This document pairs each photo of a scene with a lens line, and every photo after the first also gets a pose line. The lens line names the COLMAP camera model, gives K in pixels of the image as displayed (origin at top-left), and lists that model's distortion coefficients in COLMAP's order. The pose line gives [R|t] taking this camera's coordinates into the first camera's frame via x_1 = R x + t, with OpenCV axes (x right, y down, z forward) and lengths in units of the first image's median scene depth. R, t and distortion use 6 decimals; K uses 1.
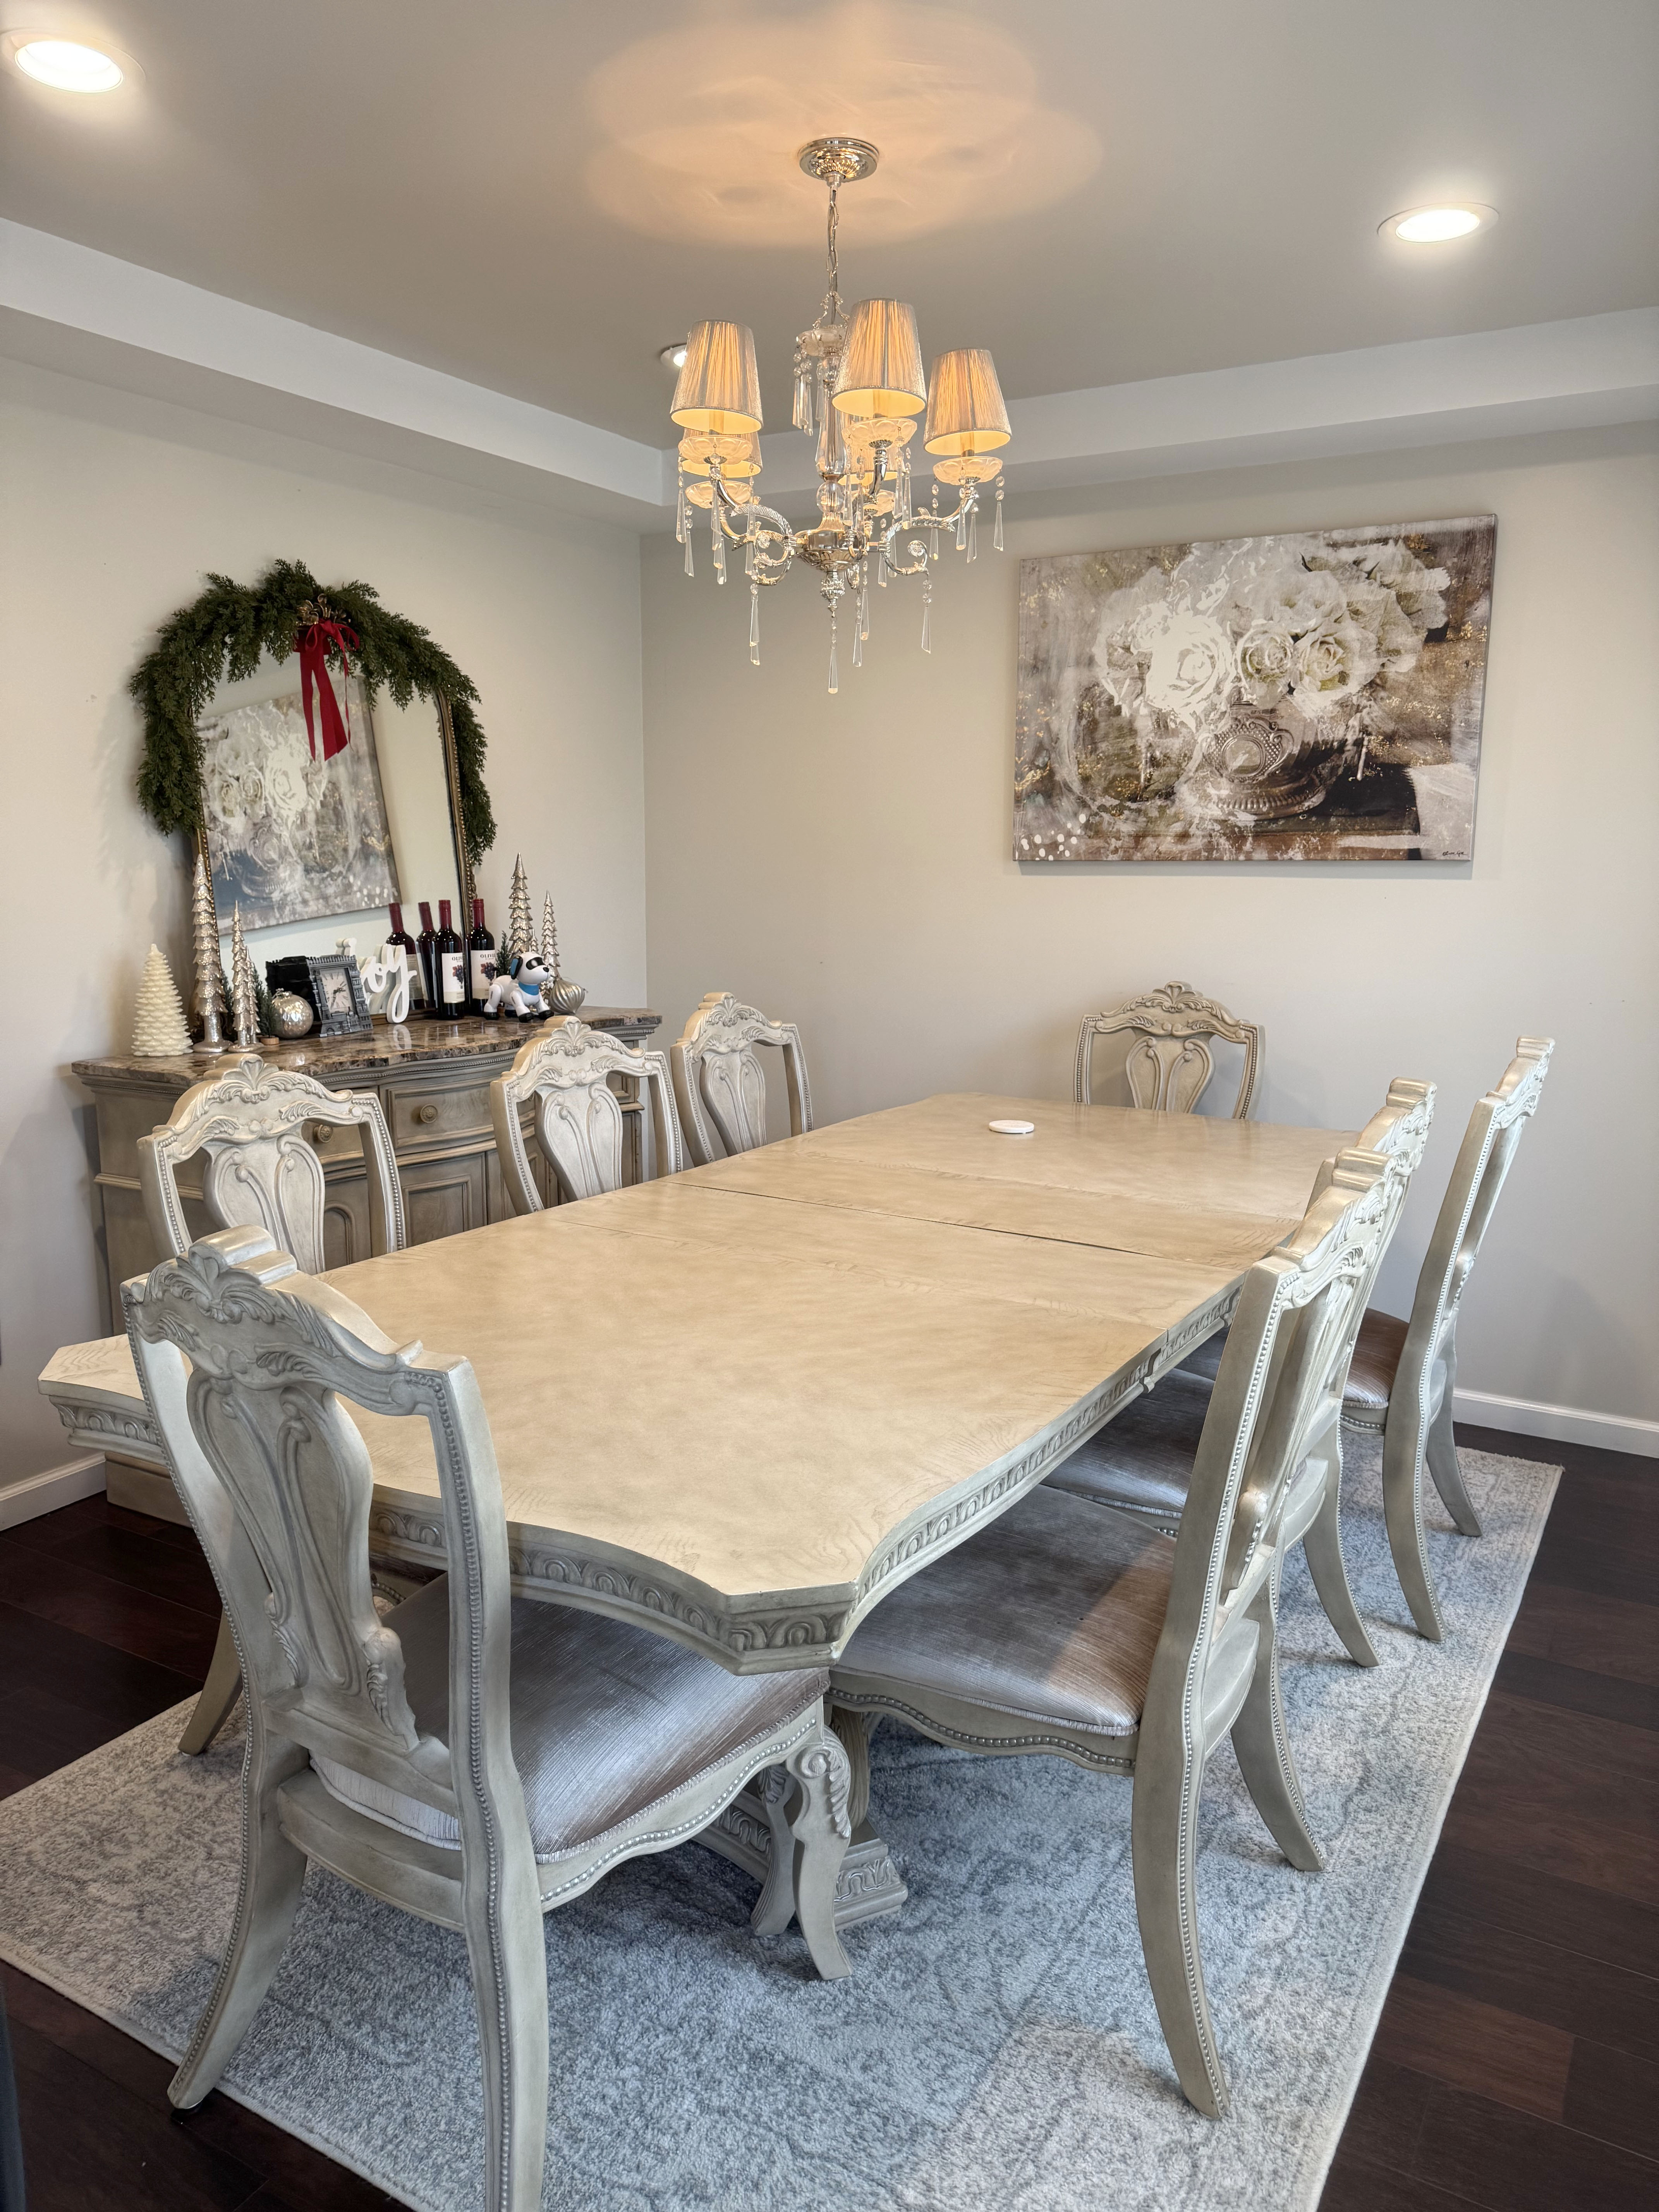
lens RADIAL K [[1564.0, 0, 821.7], [0, 1564.0, 1114.2], [0, 0, 1]] dist [-0.008808, -0.001982]
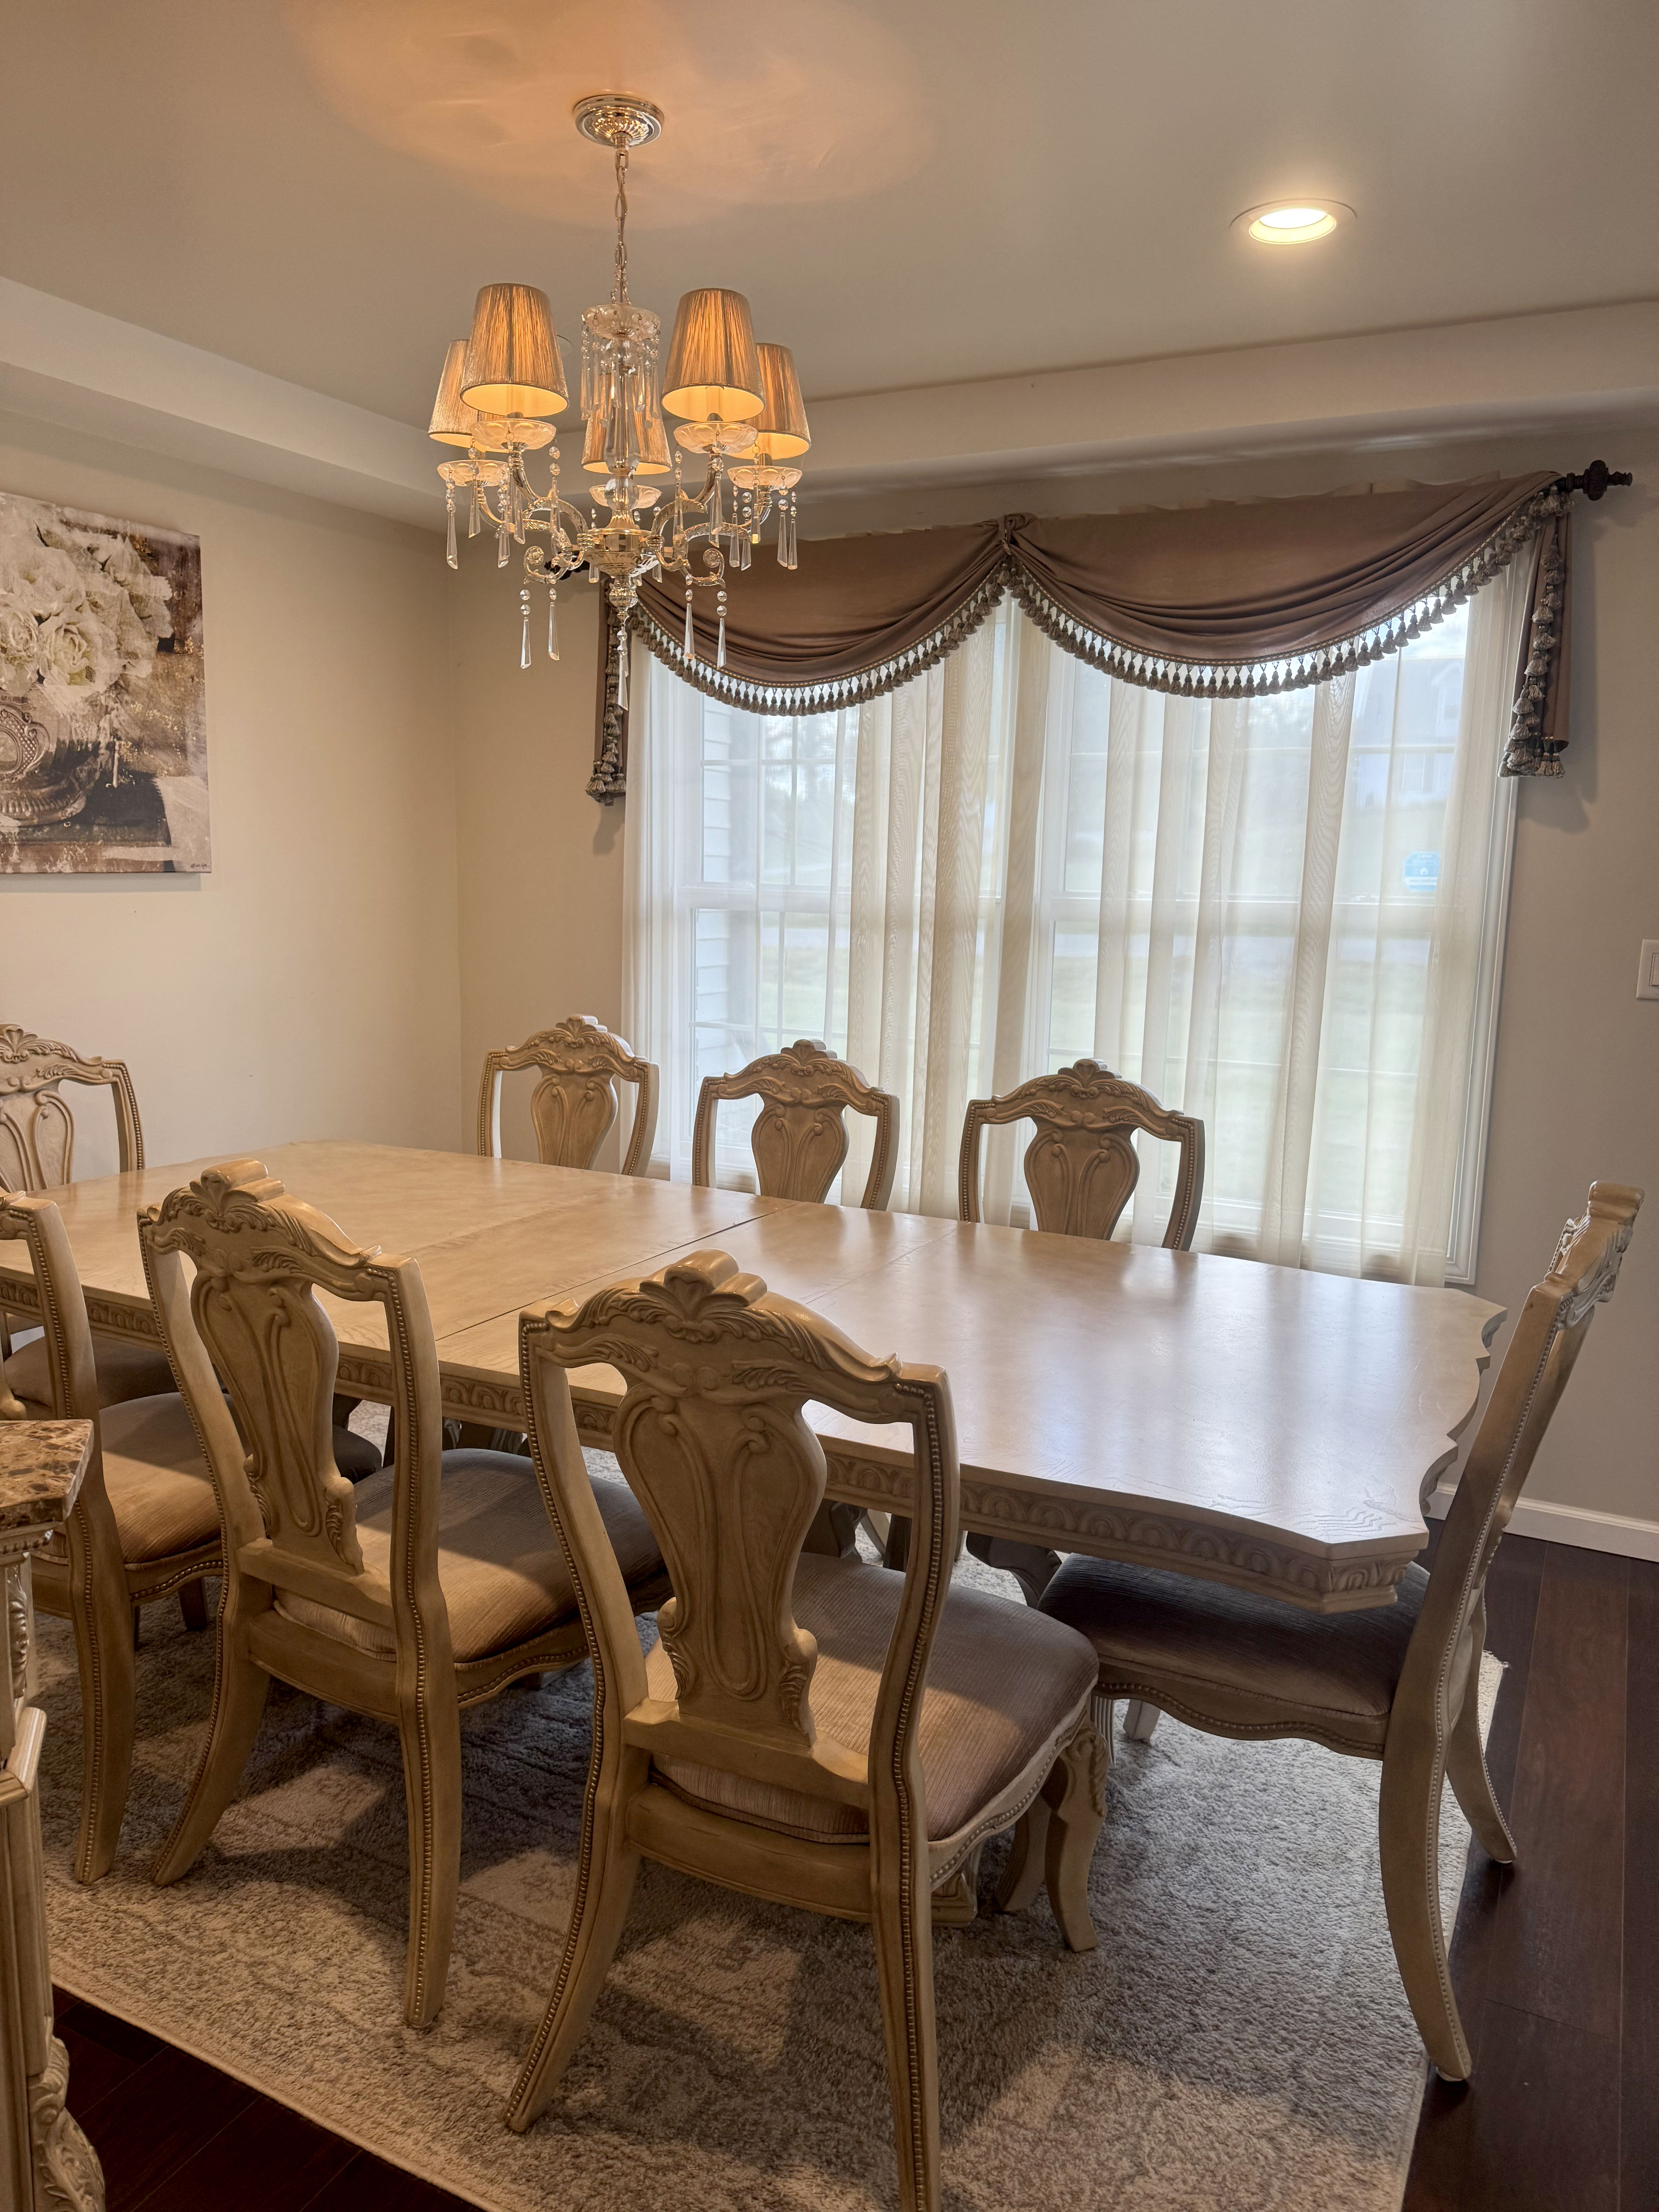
lens RADIAL K [[1564.0, 0, 823.5], [0, 1564.0, 1101.0], [0, 0, 1]] dist [-0.008808, -0.001982]
pose [[-0.038444, -0.156020, 0.987005, -0.624409], [0.147696, 0.976000, 0.160033, -0.118937], [-0.988285, 0.151930, -0.014478, 0.630647]]
